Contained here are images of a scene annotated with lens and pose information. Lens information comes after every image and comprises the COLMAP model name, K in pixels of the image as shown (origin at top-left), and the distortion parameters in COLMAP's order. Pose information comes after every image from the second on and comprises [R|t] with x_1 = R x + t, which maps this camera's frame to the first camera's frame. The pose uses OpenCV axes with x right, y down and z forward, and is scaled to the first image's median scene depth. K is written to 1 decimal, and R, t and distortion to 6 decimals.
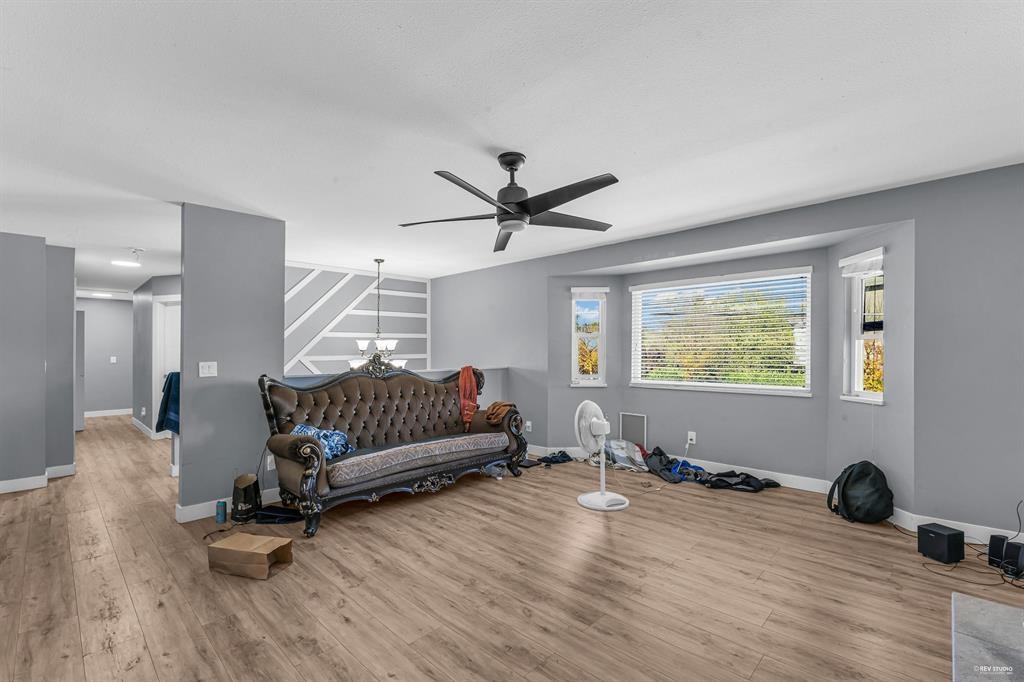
lens RADIAL K [[450.5, 0, 512.9], [0, 450.5, 349.7], [0, 0, 1]] dist [-0.003482, -0.000239]
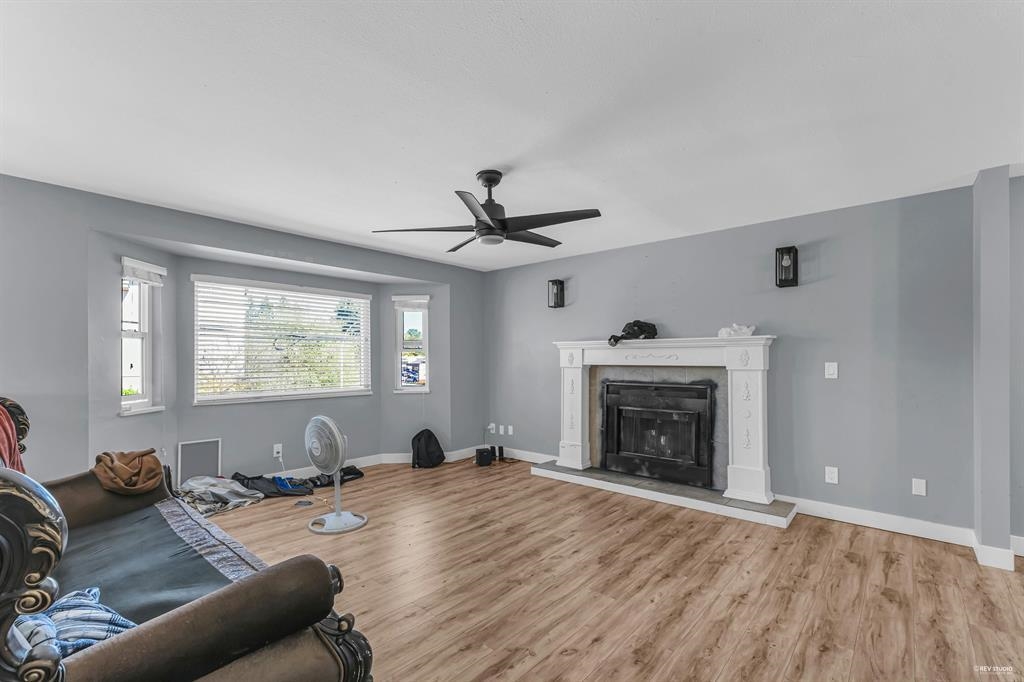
lens RADIAL K [[450.5, 0, 522.1], [0, 450.5, 358.9], [0, 0, 1]] dist [-0.003482, -0.000239]
pose [[-0.060180, 0.005533, 0.998172, -0.753652], [-0.002117, 0.999982, -0.005671, 0.008409], [-0.998185, -0.002454, -0.060167, 0.699541]]
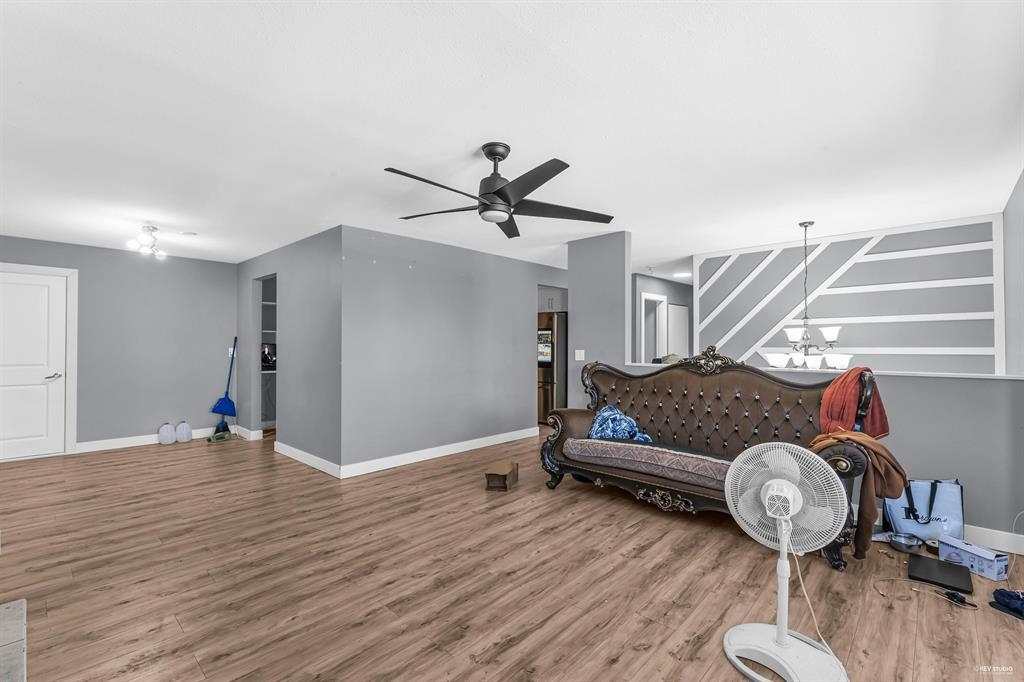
lens RADIAL K [[458.4, 0, 509.3], [0, 458.4, 337.8], [0, 0, 1]] dist [-0.003194, -0.000187]
pose [[0.004582, -0.007864, -0.999959, 0.702401], [0.004815, 0.999958, -0.007842, -0.001432], [0.999978, -0.004778, 0.004620, 0.726013]]
